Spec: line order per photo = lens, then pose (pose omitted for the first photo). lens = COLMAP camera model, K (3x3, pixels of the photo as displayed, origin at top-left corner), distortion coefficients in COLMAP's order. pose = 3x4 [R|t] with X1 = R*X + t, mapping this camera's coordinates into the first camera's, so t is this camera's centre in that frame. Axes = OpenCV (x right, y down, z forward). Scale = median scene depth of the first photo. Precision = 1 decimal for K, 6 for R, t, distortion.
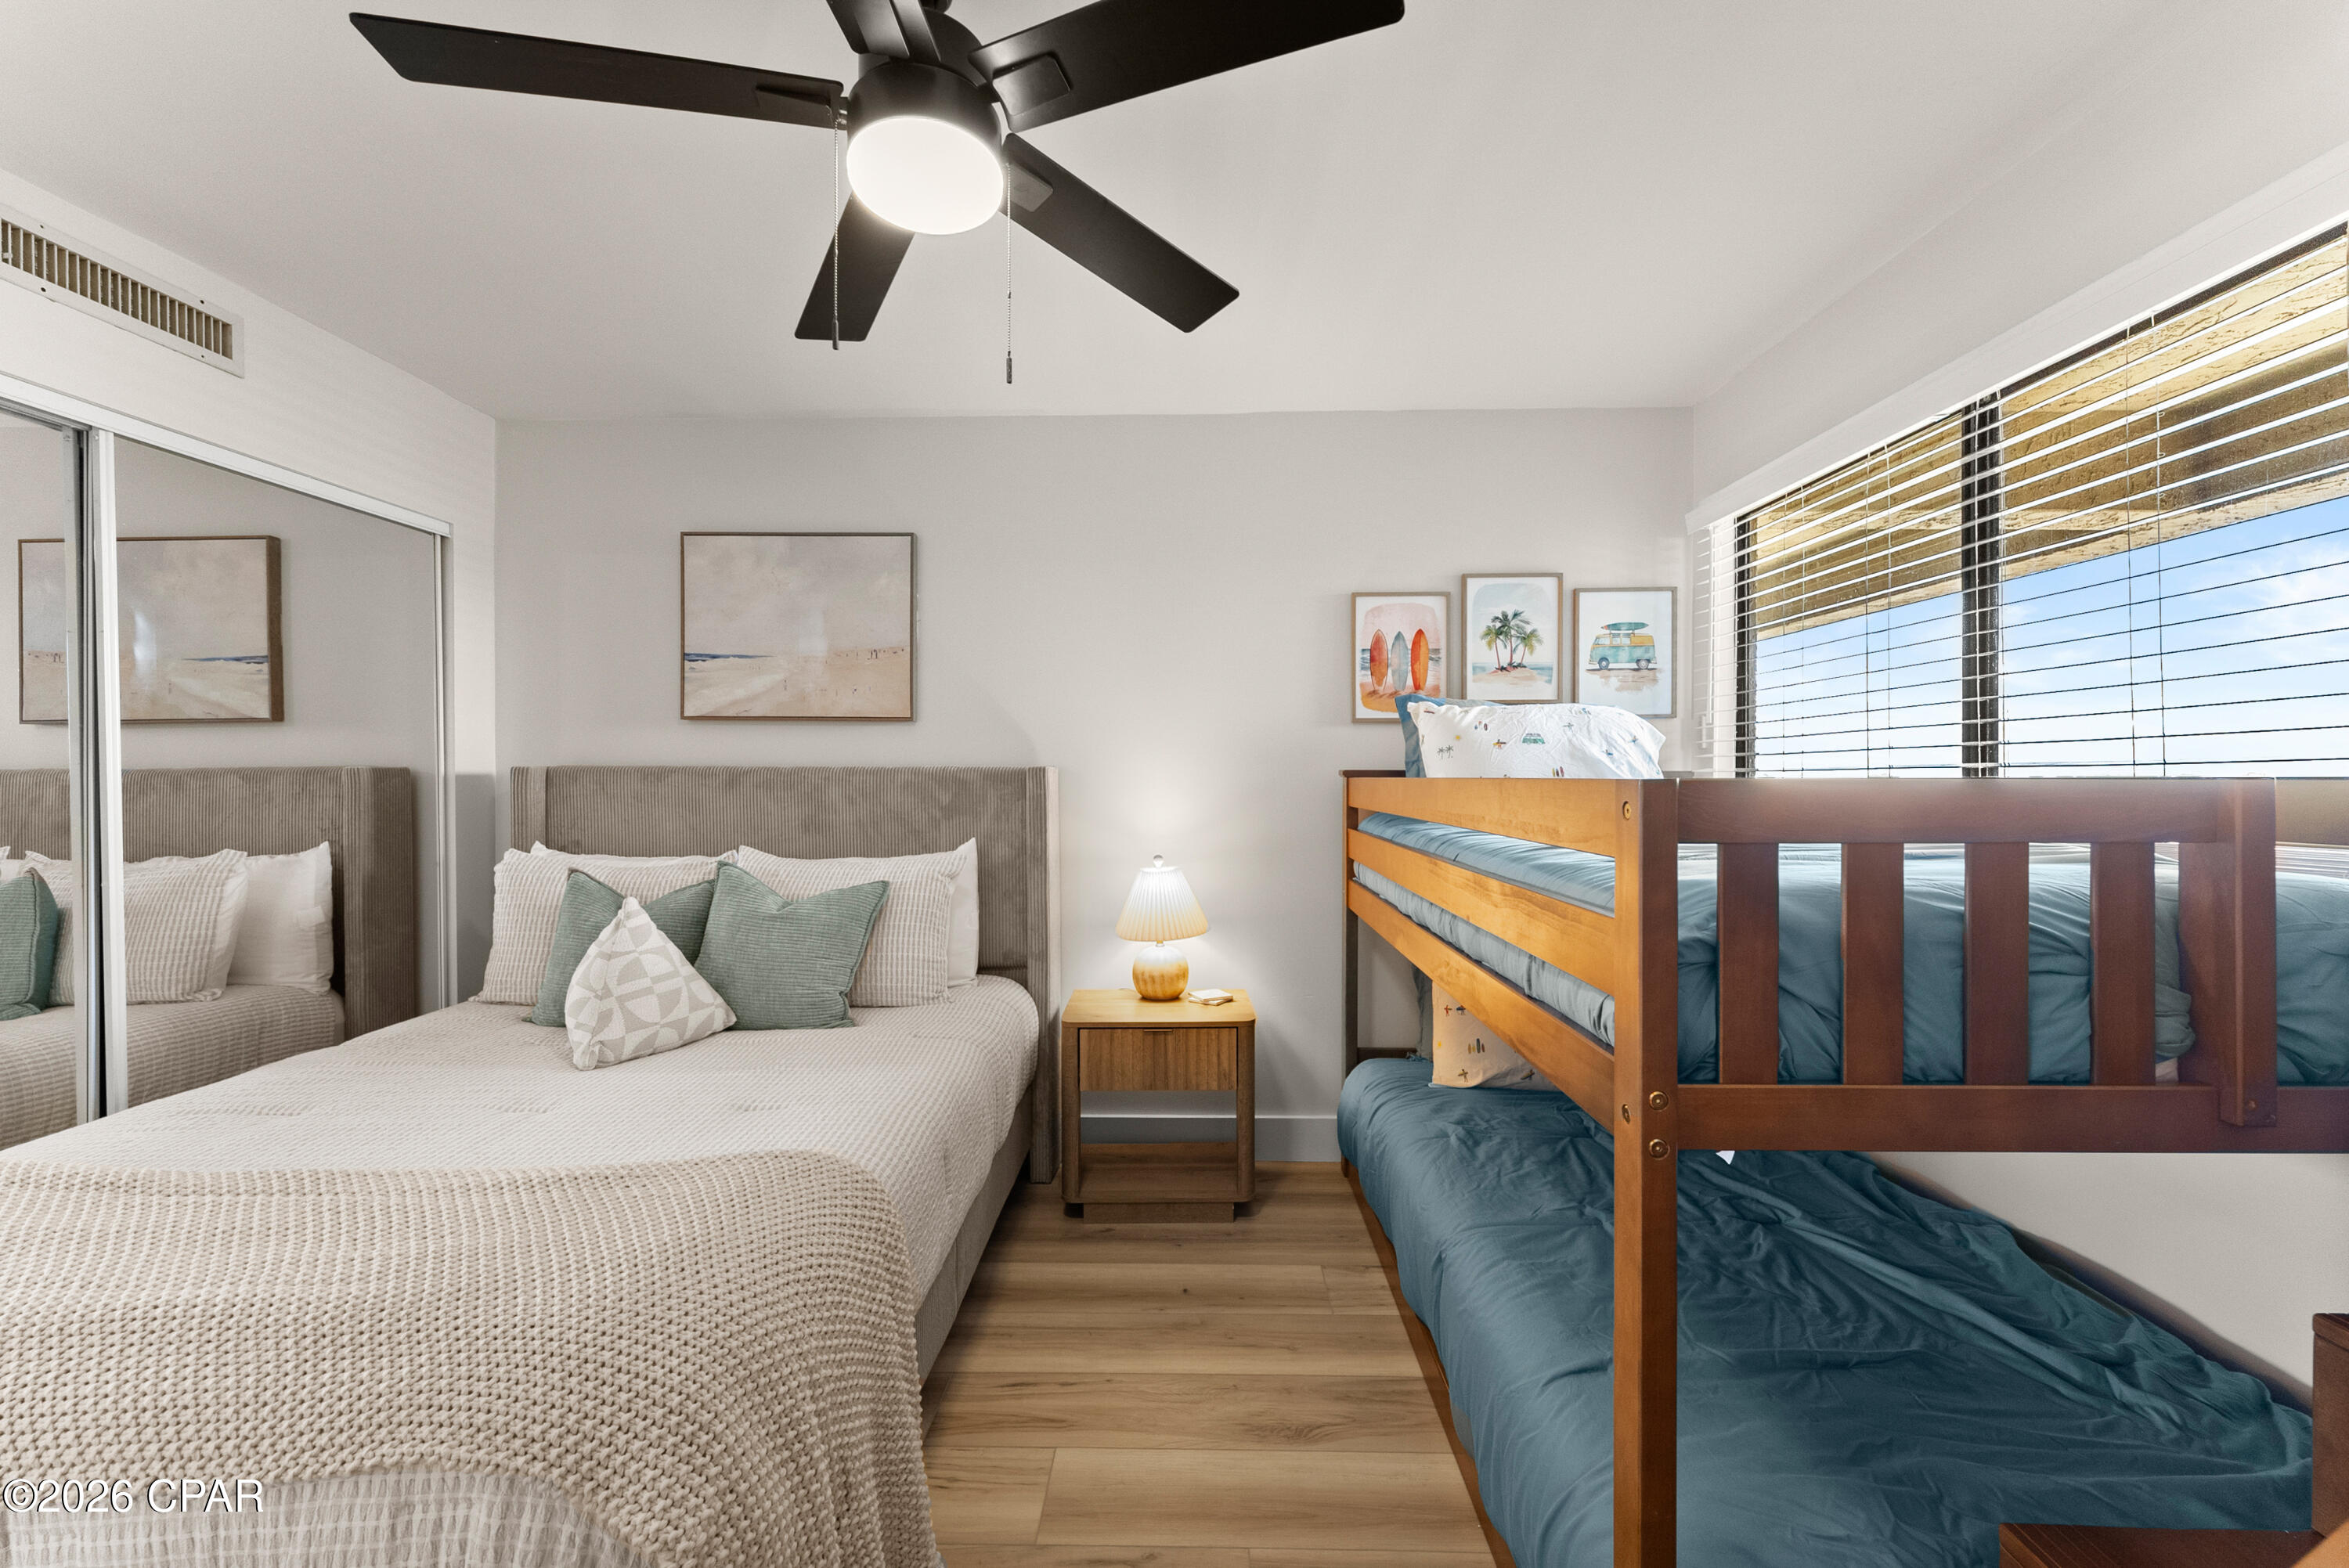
lens RADIAL K [[945.2, 0, 1176.8], [0, 945.2, 786.4], [0, 0, 1]] dist [0.000028, -0.000642]
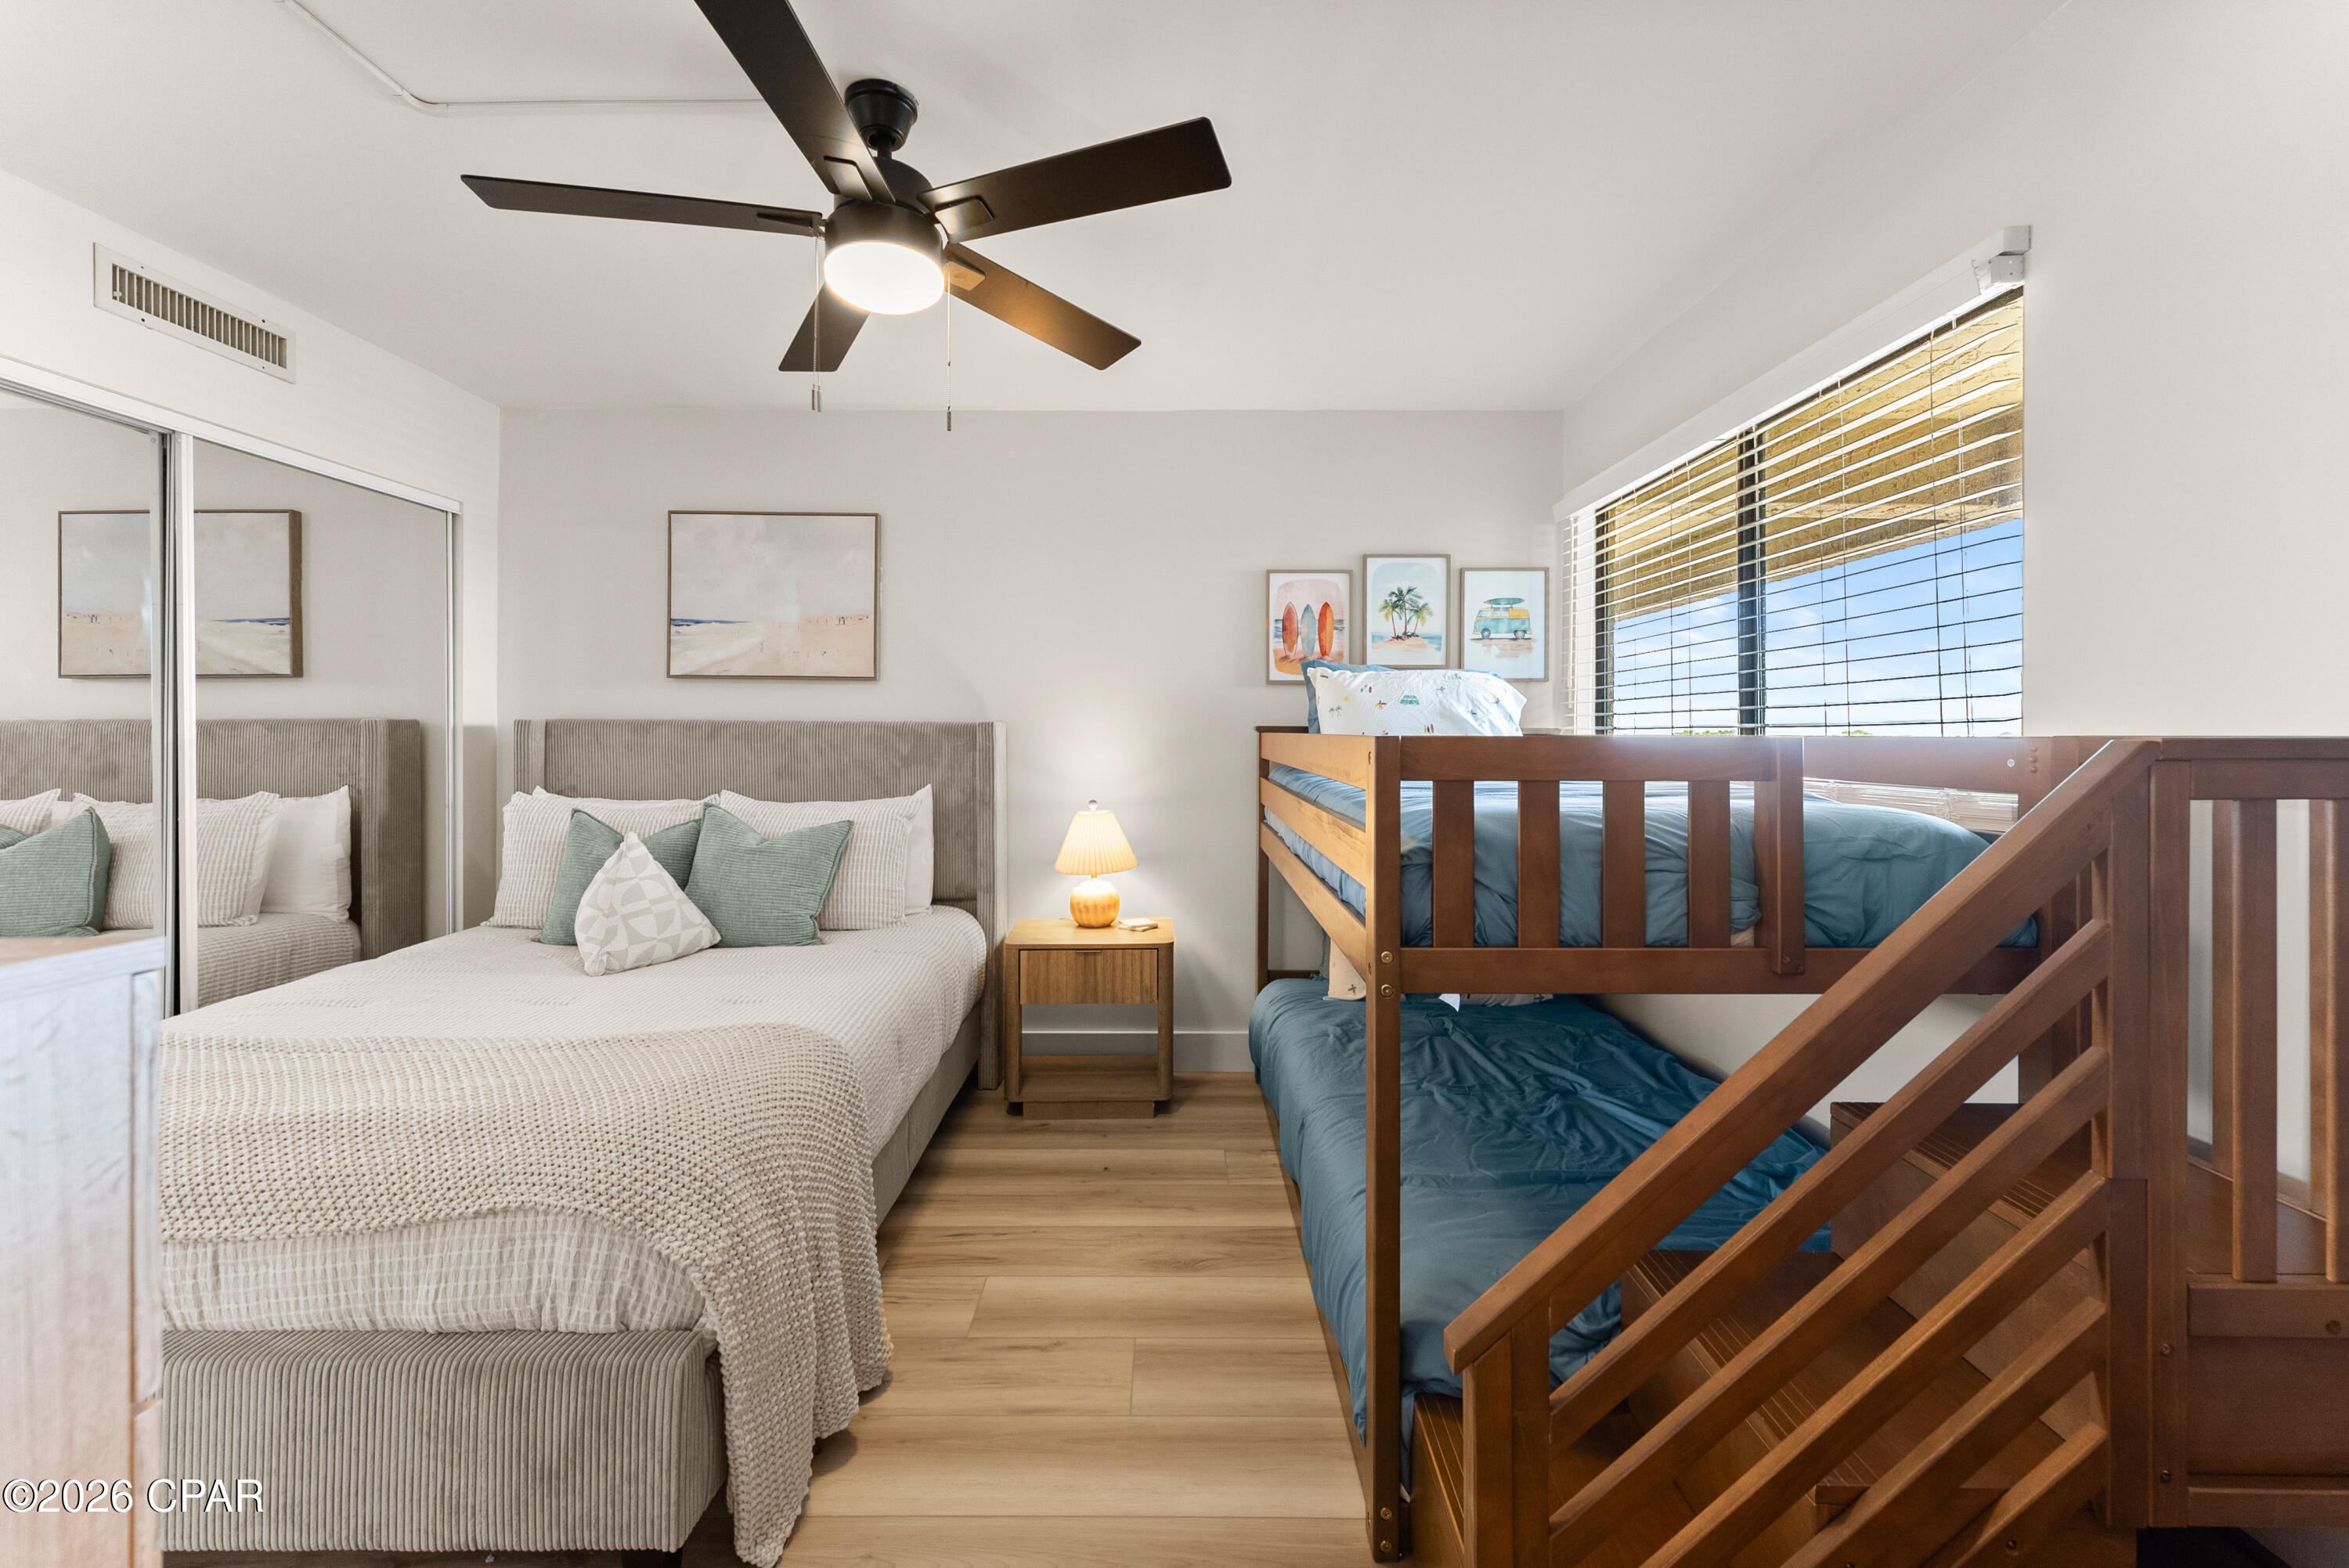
lens RADIAL K [[955.4, 0, 1175.0], [0, 955.4, 734.9], [0, 0, 1]] dist [-0.001751, 0.000424]
pose [[0.999622, 0.004433, 0.027130, 0.047277], [-0.004298, 0.999978, -0.005052, -0.000202], [-0.027152, 0.004934, 0.999619, -0.150995]]
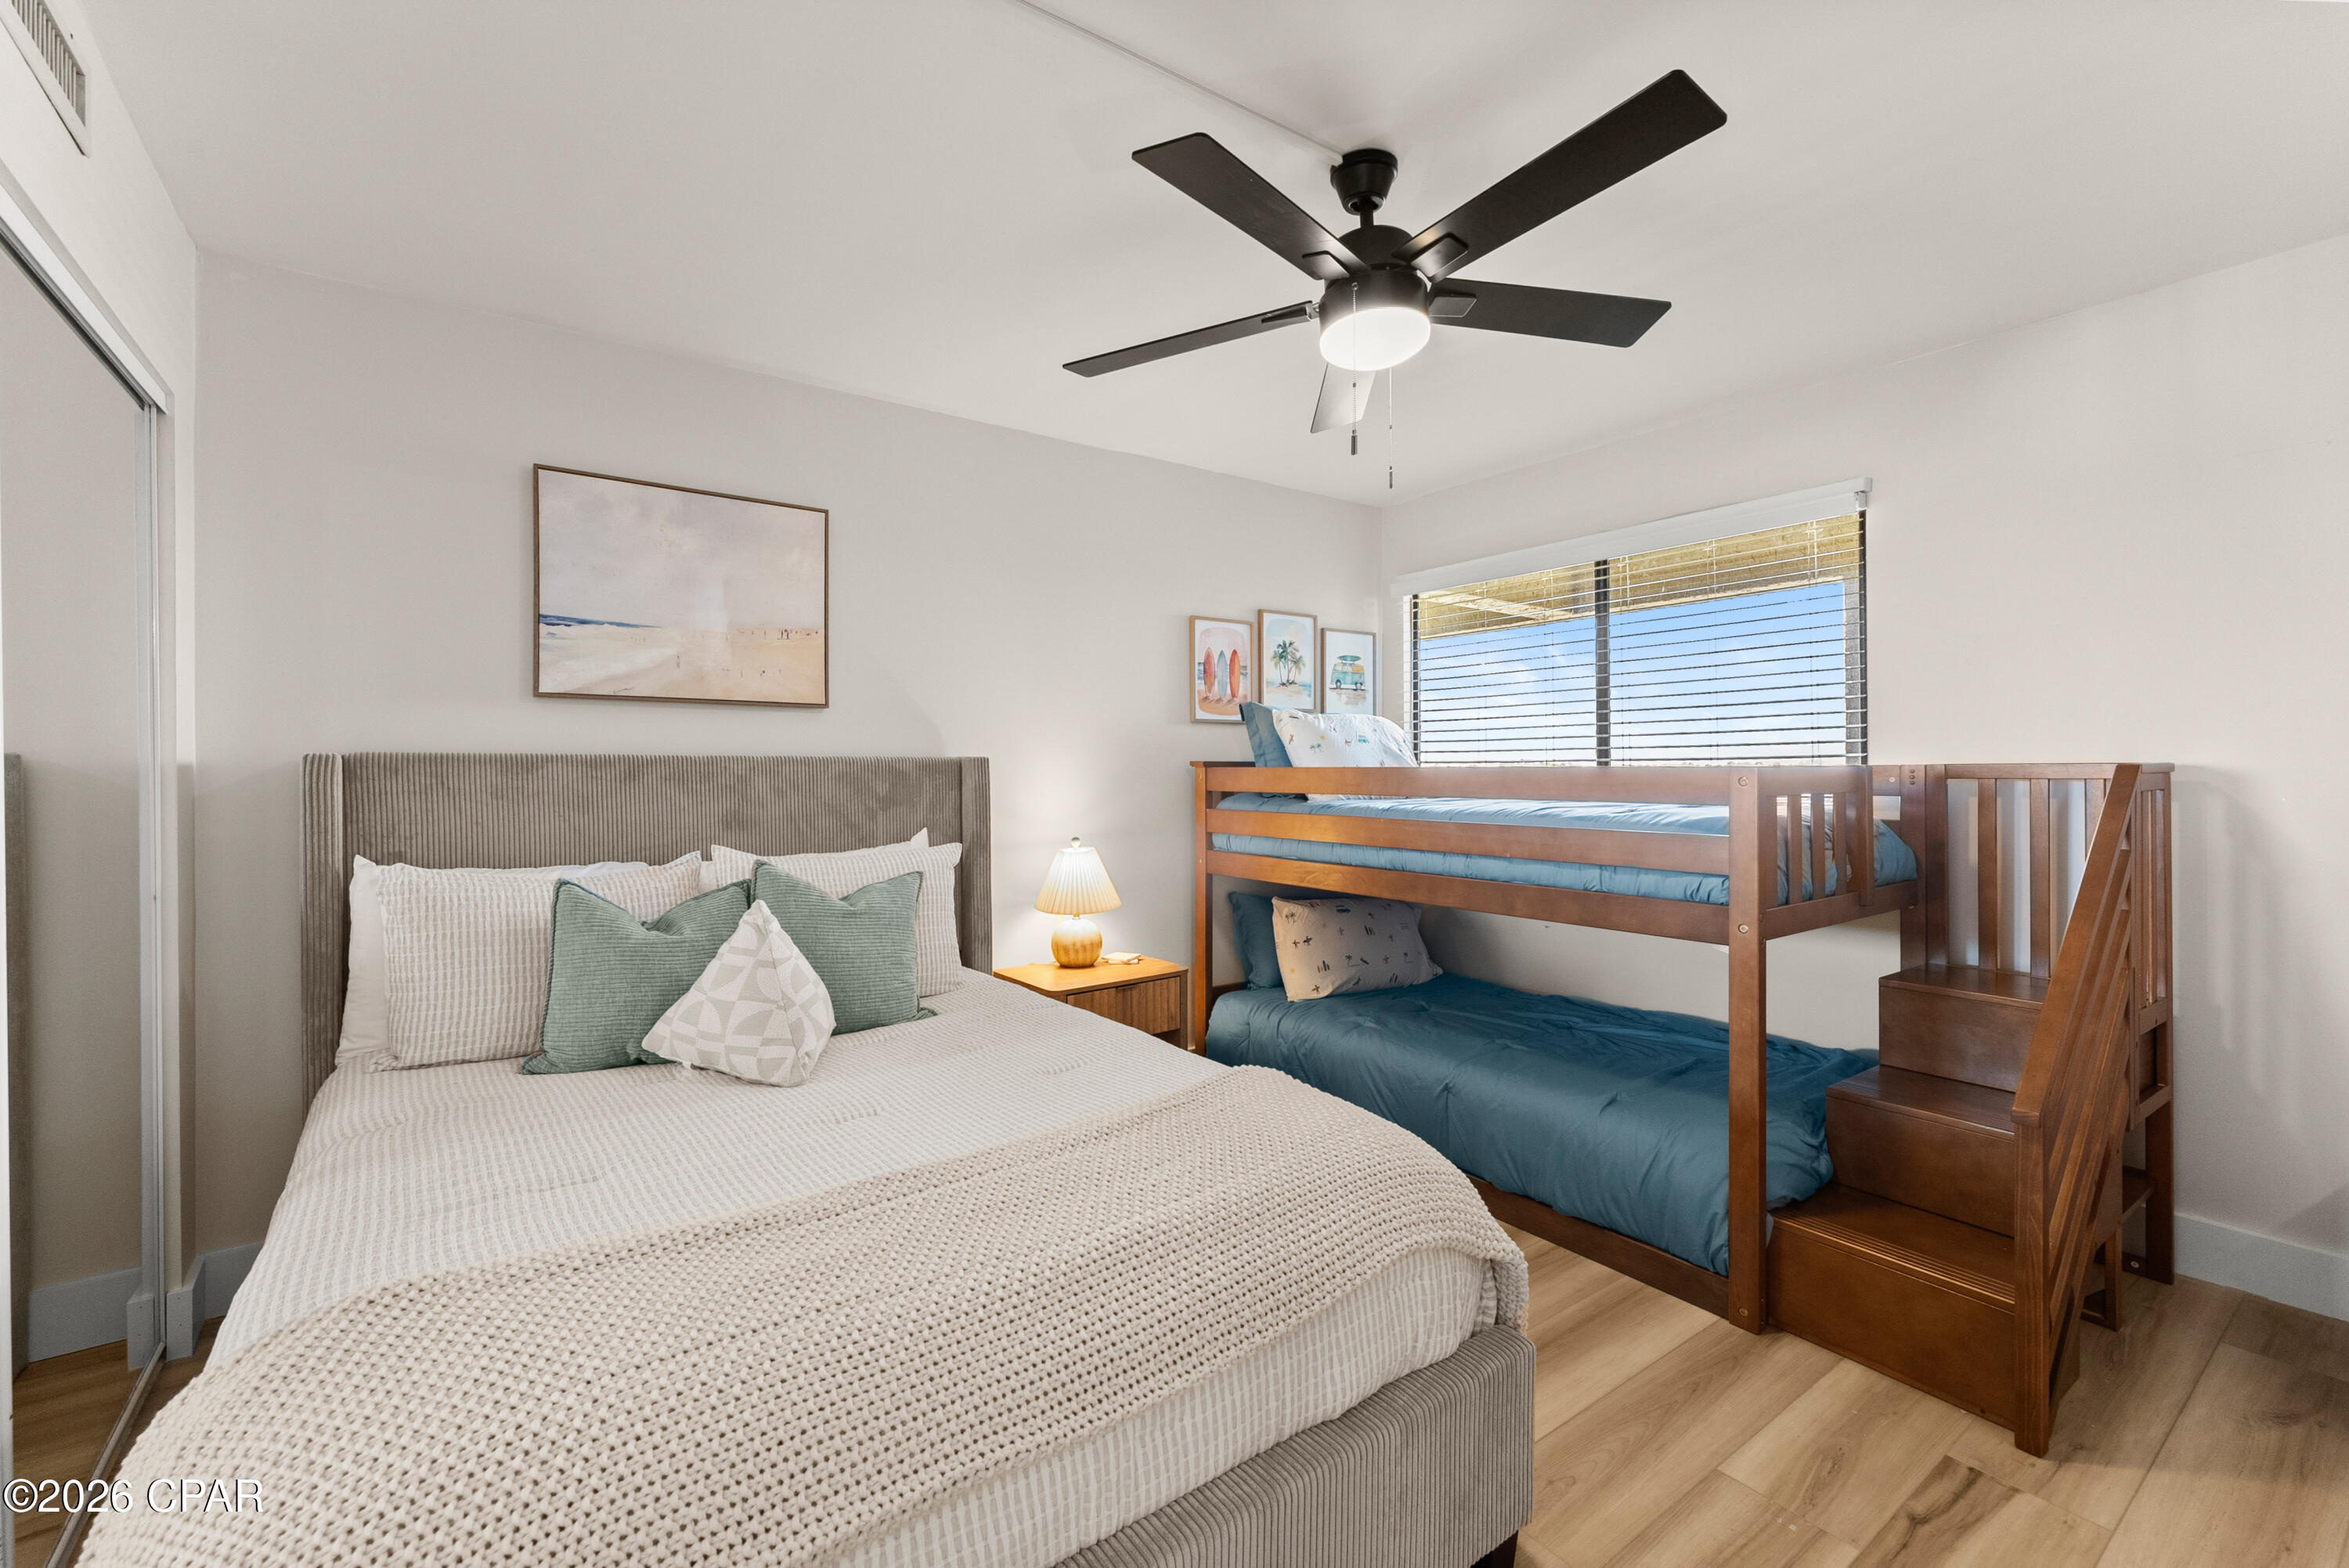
lens RADIAL K [[976.9, 0, 1171.5], [0, 976.9, 774.1], [0, 0, 1]] dist [0.001058, 0.000130]
pose [[0.800685, -0.004949, 0.599065, -0.619770], [0.007309, 0.999972, -0.001508, 0.000773], [-0.599041, 0.005586, 0.800699, 0.011355]]
